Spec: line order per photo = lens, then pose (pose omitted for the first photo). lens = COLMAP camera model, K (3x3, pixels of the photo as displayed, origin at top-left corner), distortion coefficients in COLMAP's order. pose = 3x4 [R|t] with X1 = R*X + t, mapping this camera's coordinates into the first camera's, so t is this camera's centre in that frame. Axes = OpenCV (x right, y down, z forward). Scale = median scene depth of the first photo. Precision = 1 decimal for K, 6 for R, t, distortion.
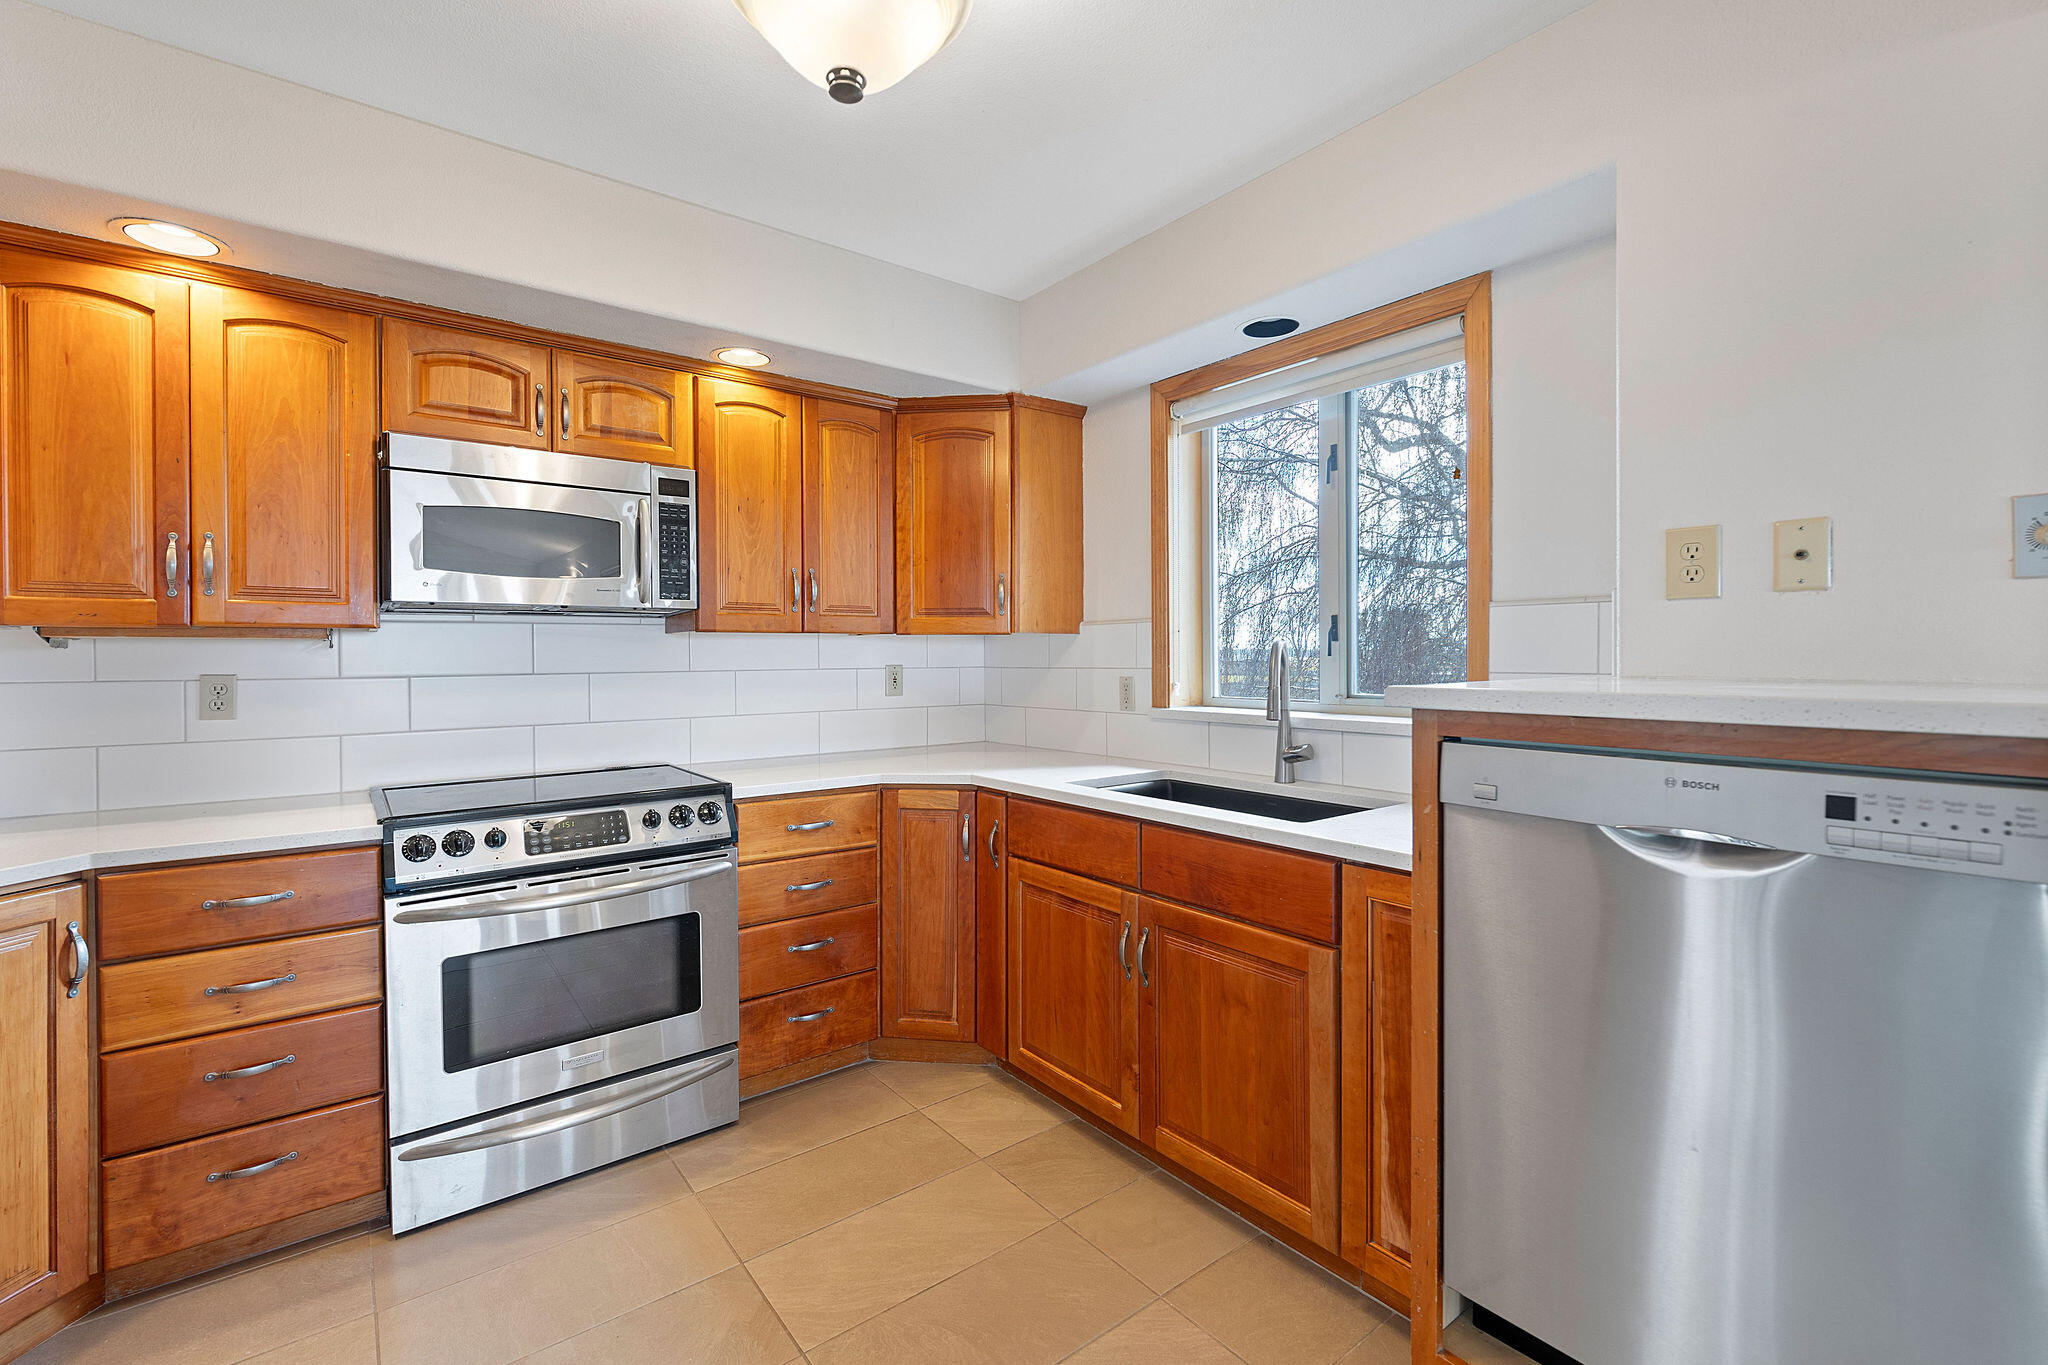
lens RADIAL K [[886.7, 0, 1026.6], [0, 886.7, 668.0], [0, 0, 1]] dist [-0.001489, -0.000294]
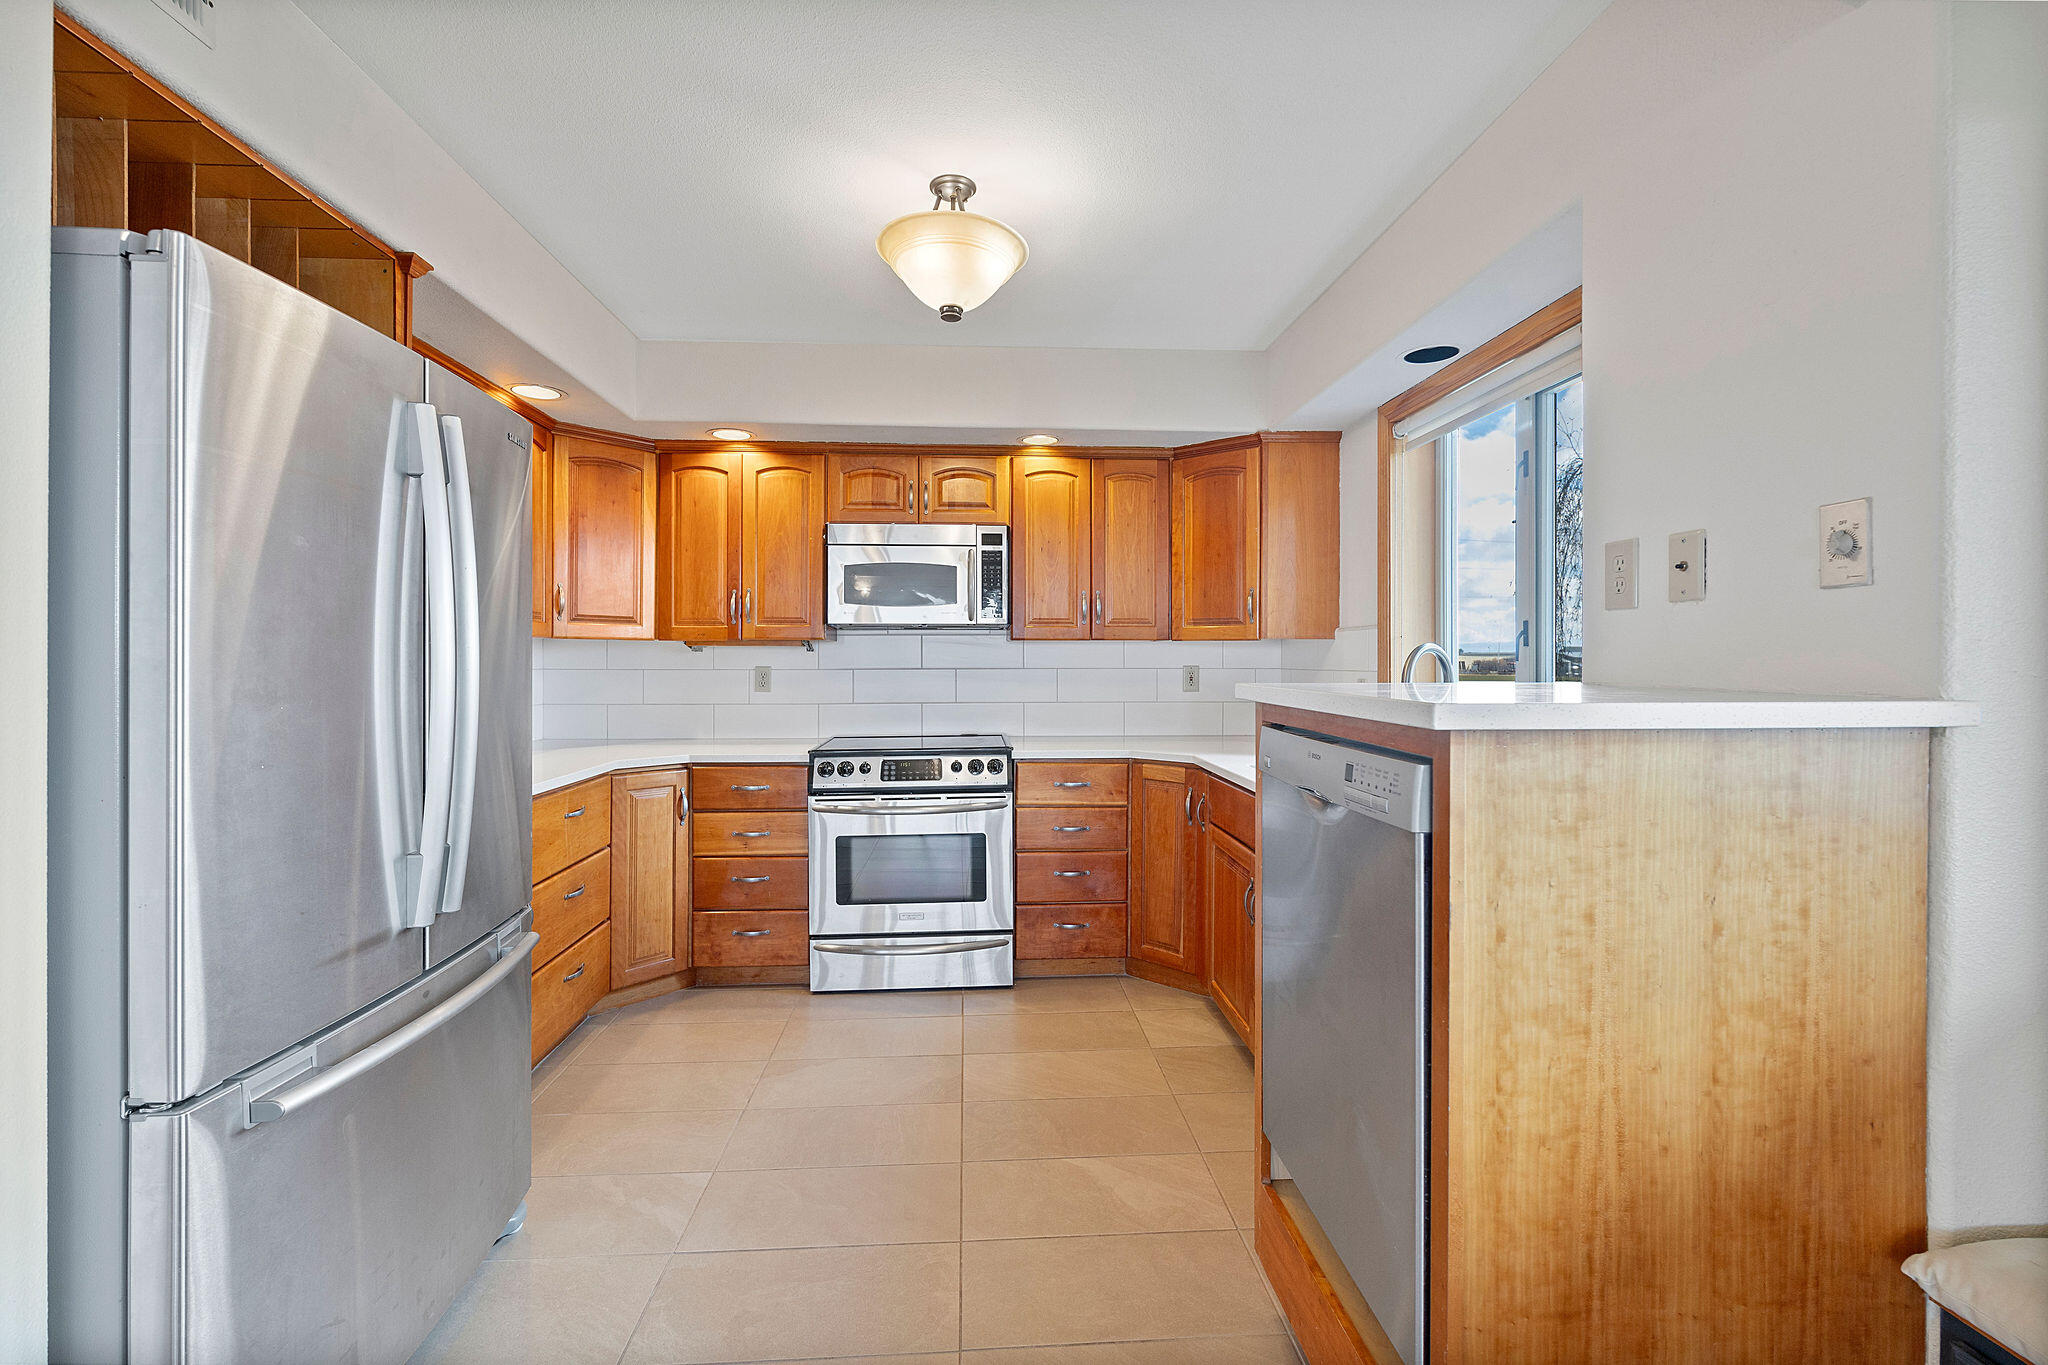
lens RADIAL K [[886.7, 0, 1022.2], [0, 886.7, 668.3], [0, 0, 1]] dist [-0.001489, -0.000294]
pose [[0.828129, 0.012579, -0.560397, 0.487200], [-0.012597, 0.999913, 0.003828, -0.002196], [0.560397, 0.003889, 0.828215, -0.170325]]
